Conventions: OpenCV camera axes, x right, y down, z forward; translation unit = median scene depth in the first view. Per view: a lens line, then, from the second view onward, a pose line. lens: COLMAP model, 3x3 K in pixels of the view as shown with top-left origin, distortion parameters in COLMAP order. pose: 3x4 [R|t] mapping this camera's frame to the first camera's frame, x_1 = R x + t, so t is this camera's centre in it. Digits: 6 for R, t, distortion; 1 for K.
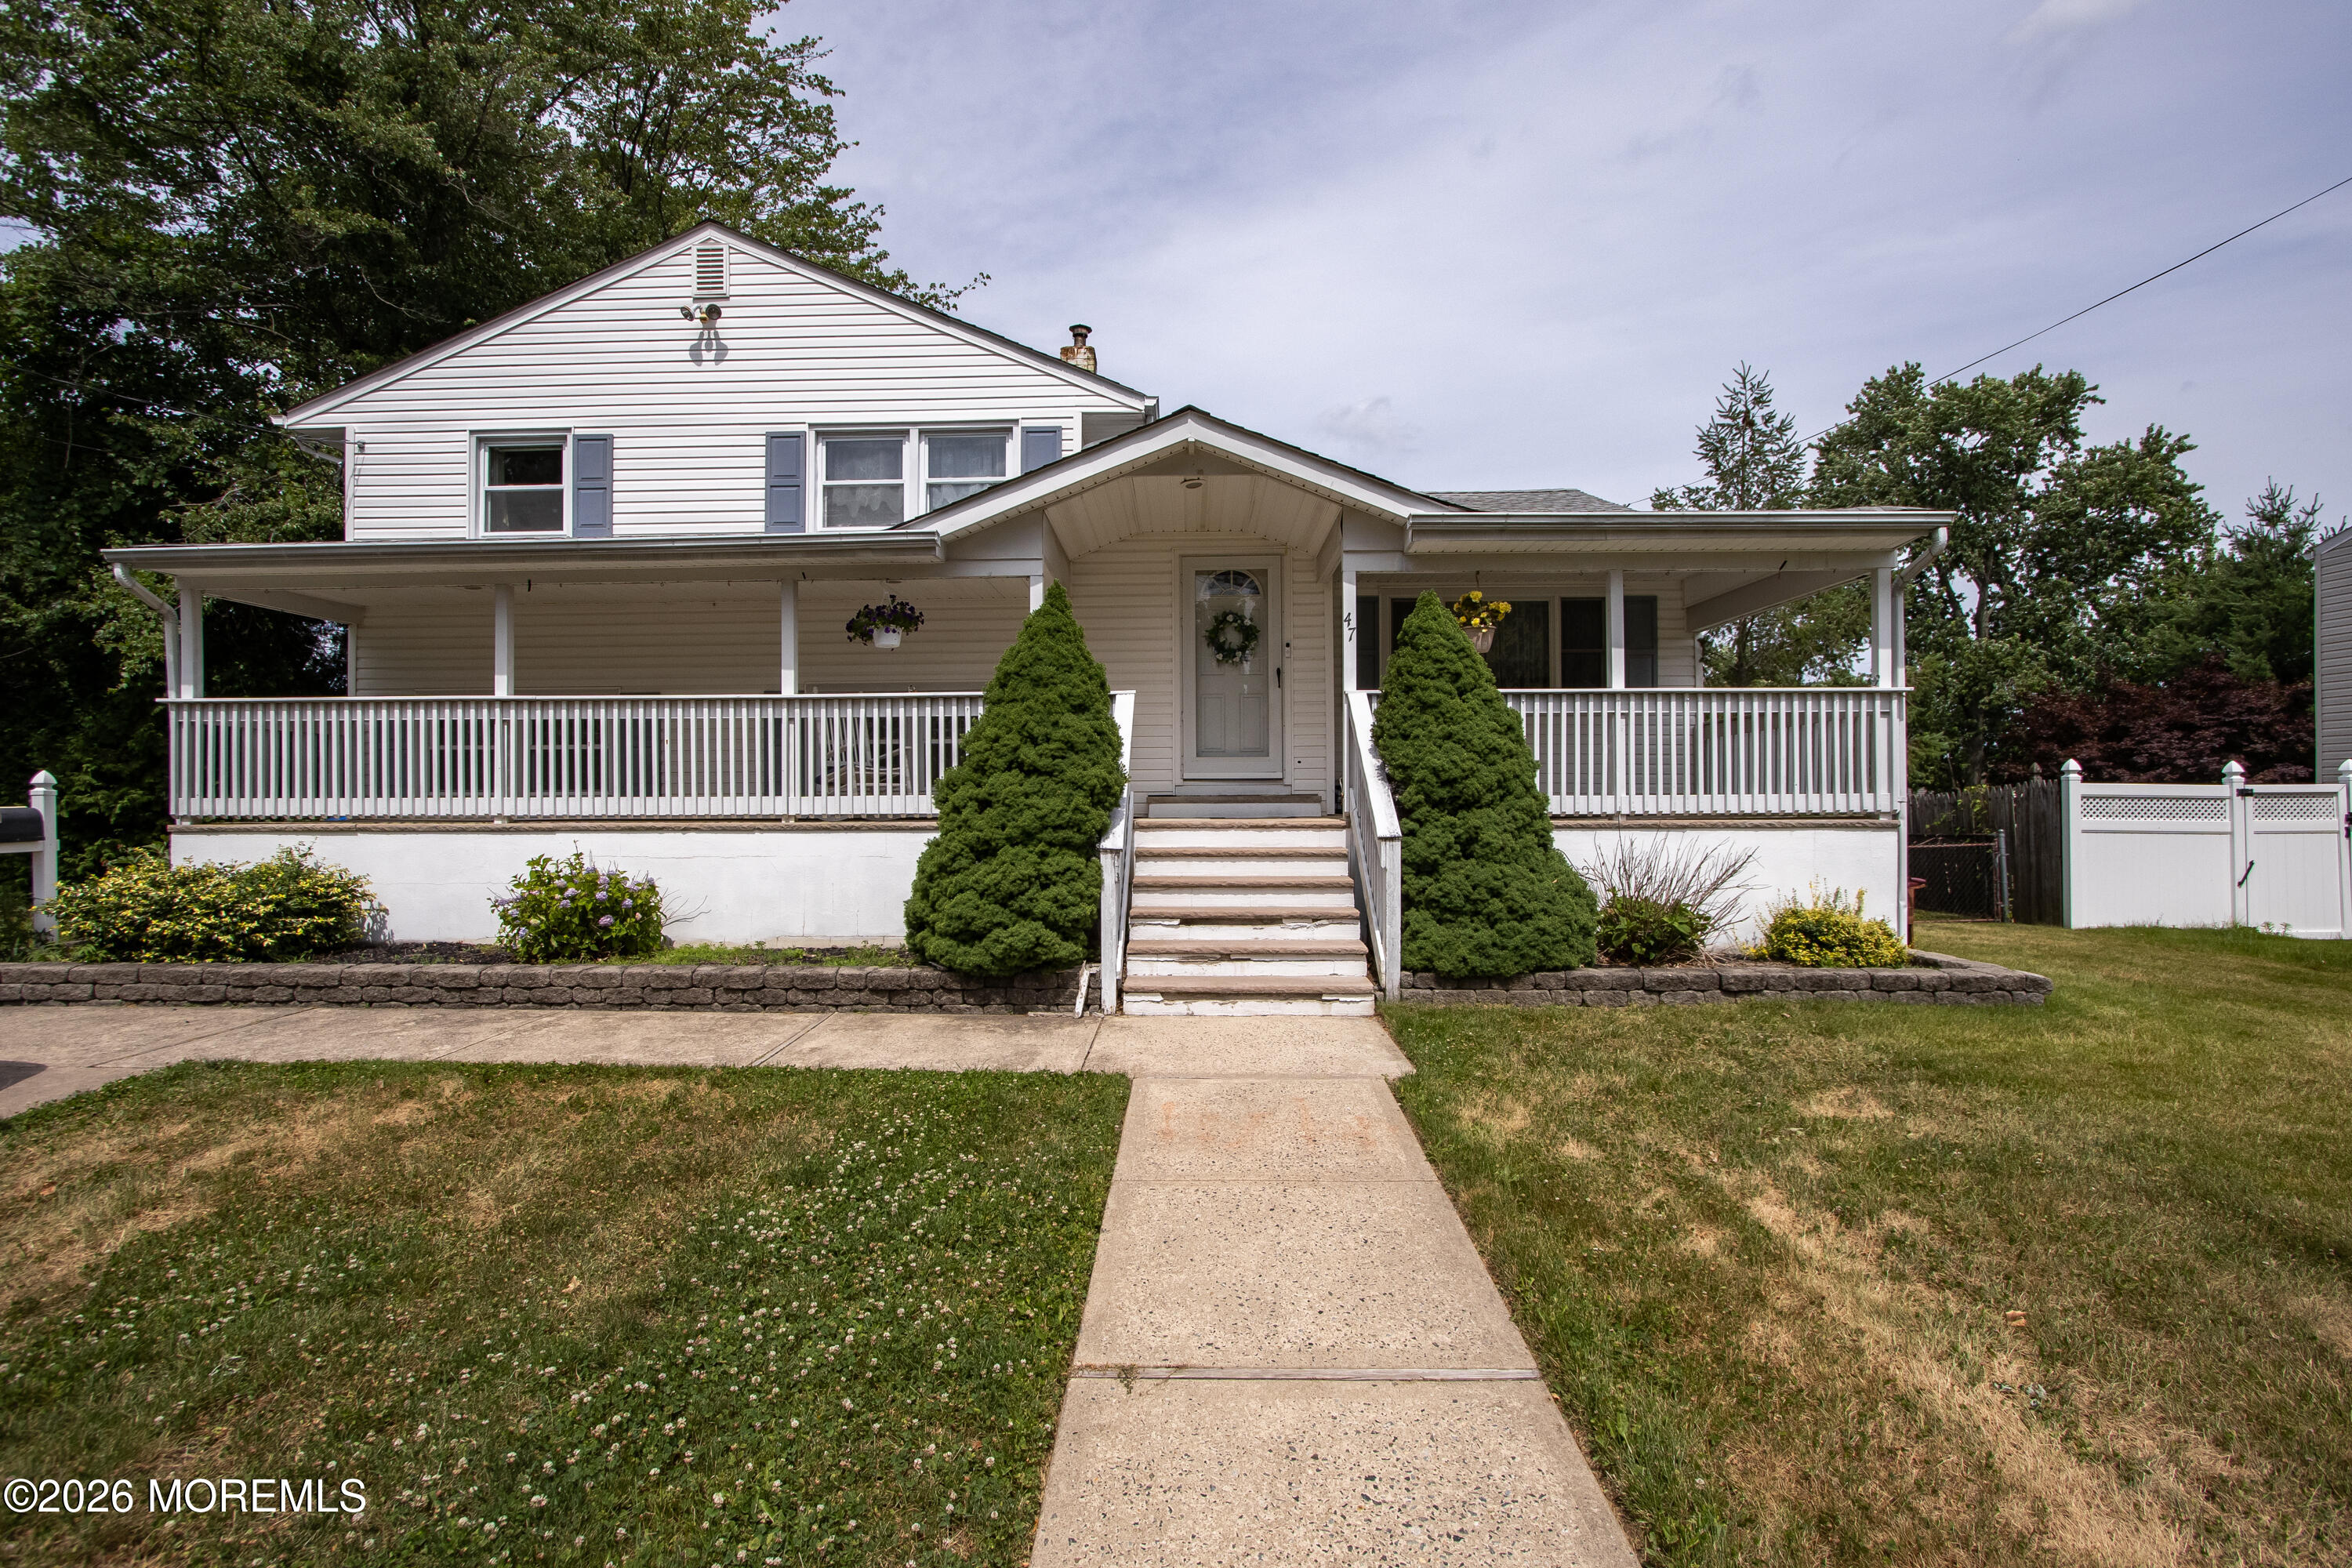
lens RADIAL K [[1090.7, 0, 1195.6], [0, 1090.7, 812.6], [0, 0, 1]] dist [-0.012543, 0.000836]
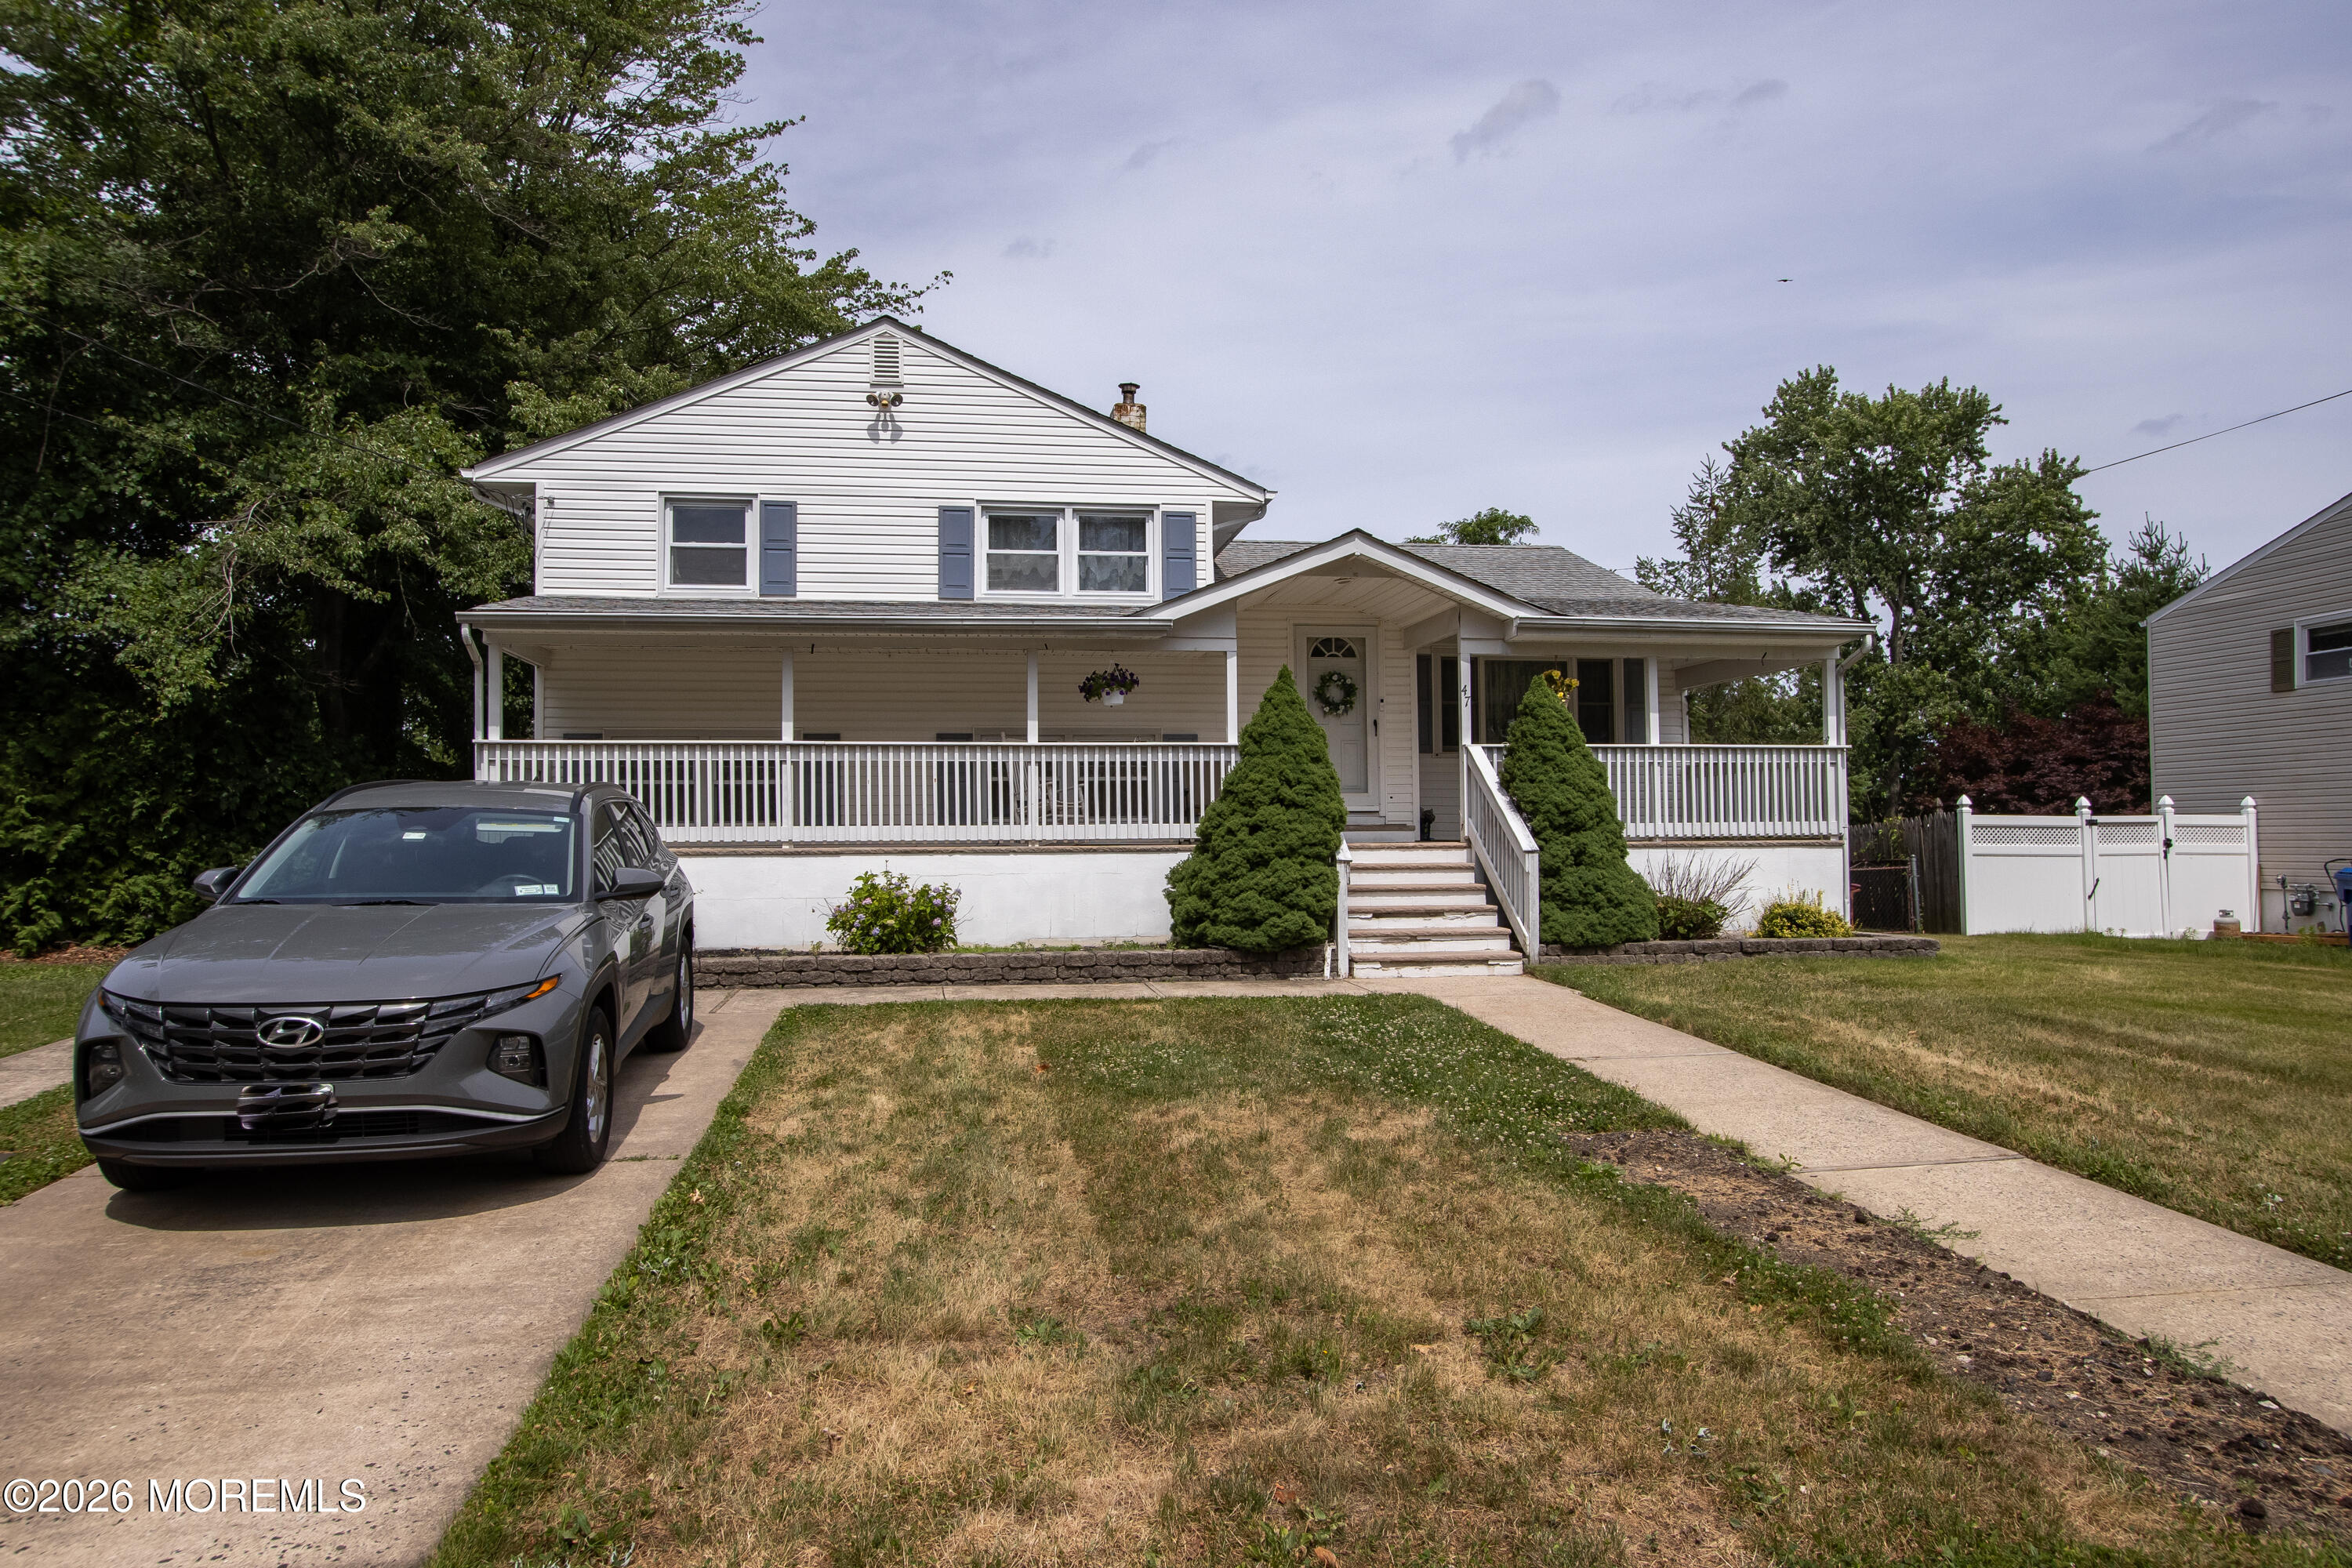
lens RADIAL K [[1469.1, 0, 1240.4], [0, 1469.1, 826.4], [0, 0, 1]] dist [0.005080, -0.001741]
pose [[0.978752, -0.002613, 0.205032, -0.477919], [0.007237, 0.999736, -0.021807, 0.023984], [-0.204921, 0.022827, 0.978512, -0.662415]]
